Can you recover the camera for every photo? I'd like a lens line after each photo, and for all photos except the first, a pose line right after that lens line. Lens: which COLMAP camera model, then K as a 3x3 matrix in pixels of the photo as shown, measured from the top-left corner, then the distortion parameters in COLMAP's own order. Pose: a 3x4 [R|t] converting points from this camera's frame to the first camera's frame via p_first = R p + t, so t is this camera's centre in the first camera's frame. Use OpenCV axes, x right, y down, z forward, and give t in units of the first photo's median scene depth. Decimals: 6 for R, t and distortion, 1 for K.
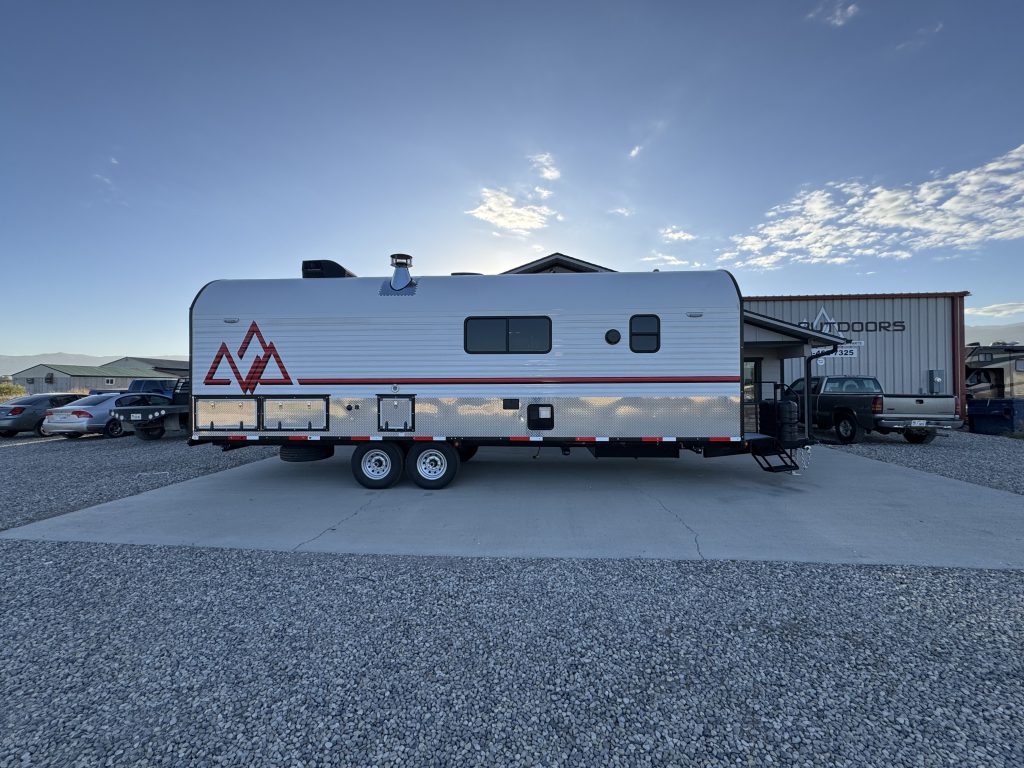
lens RADIAL K [[406.9, 0, 510.5], [0, 406.9, 381.7], [0, 0, 1]] dist [-0.003848, 0.000756]
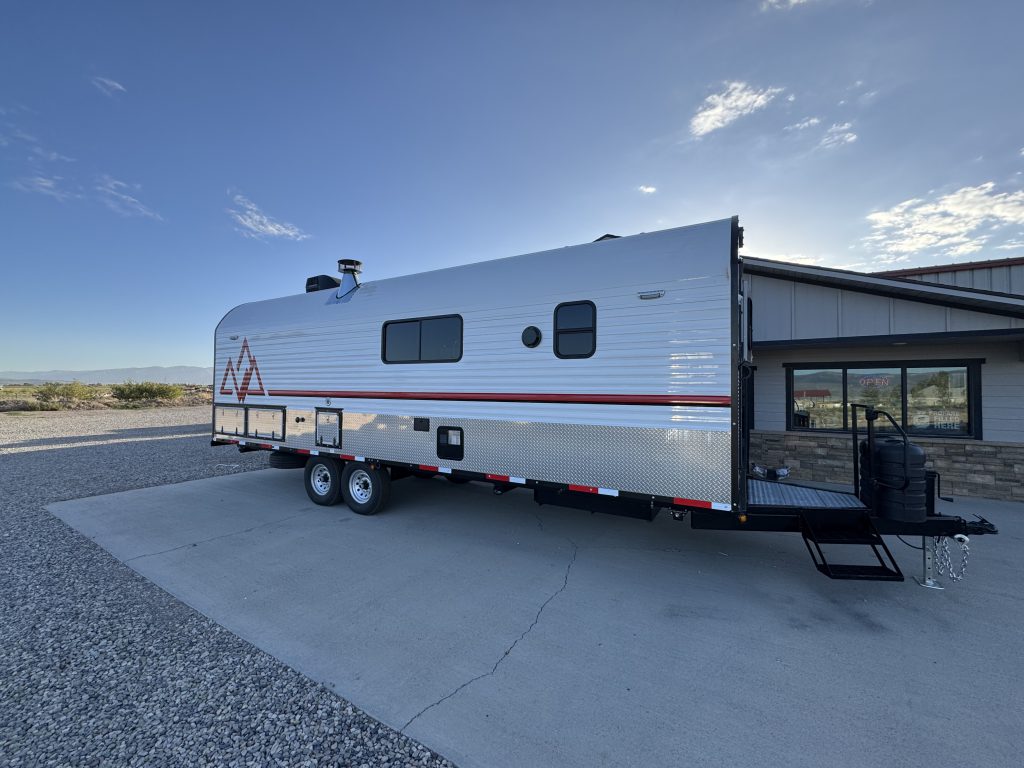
lens RADIAL K [[406.9, 0, 510.5], [0, 406.9, 381.7], [0, 0, 1]] dist [-0.003848, 0.000756]
pose [[0.895305, 0.003209, -0.445442, 0.509814], [-0.010243, 0.999858, -0.013386, -0.021258], [0.445335, 0.016548, 0.895211, 0.335124]]
